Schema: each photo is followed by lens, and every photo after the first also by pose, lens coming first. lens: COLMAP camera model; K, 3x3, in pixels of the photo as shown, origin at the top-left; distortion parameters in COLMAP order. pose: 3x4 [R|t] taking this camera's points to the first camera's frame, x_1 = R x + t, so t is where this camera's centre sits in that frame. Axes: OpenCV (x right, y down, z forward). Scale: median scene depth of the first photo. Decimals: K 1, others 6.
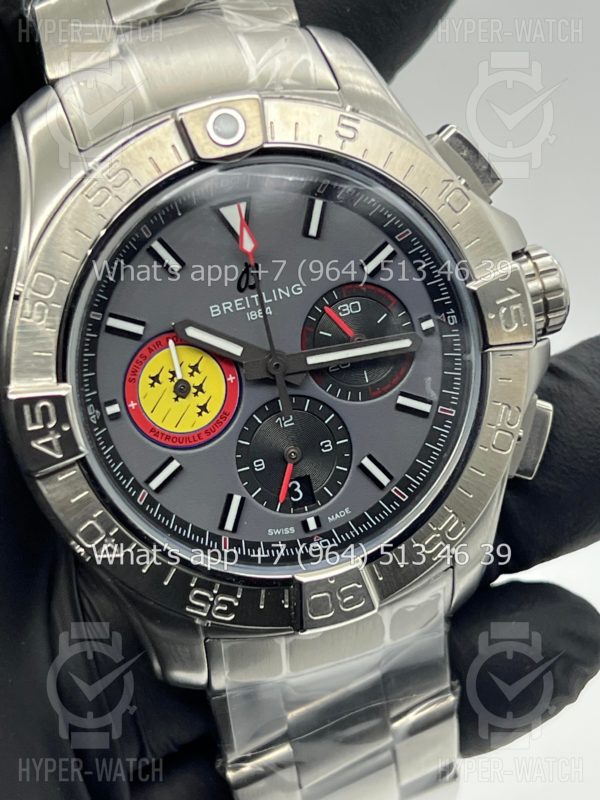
lens RADIAL K [[1878.4, 0, 298.8], [0, 1878.4, 393.2], [0, 0, 1]] dist [0.244362, 0.000000]
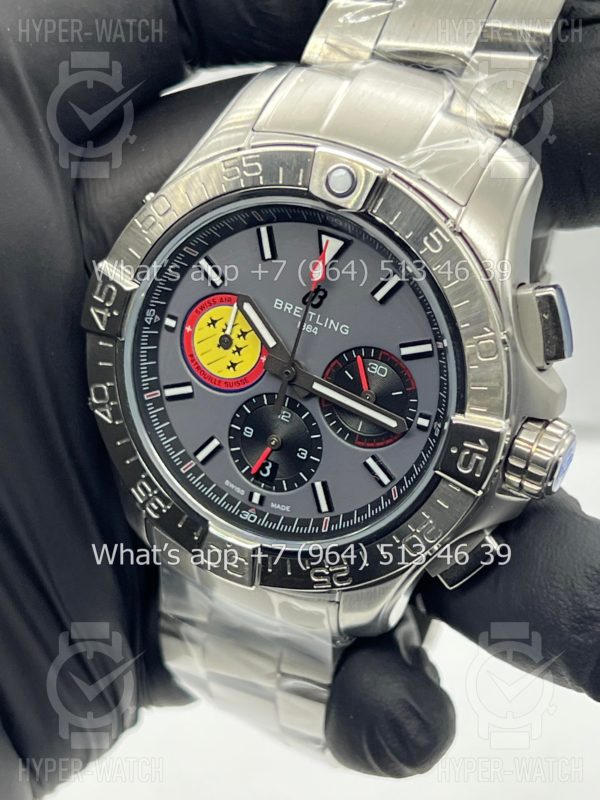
lens RADIAL K [[1878.4, 0, 285.1], [0, 1878.4, 414.2], [0, 0, 1]] dist [0.244362, 0.000000]
pose [[0.693570, 0.597515, -0.402412, 0.470097], [-0.516394, 0.801857, 0.300603, -0.342386], [0.502292, -0.000686, 0.864698, -0.015307]]
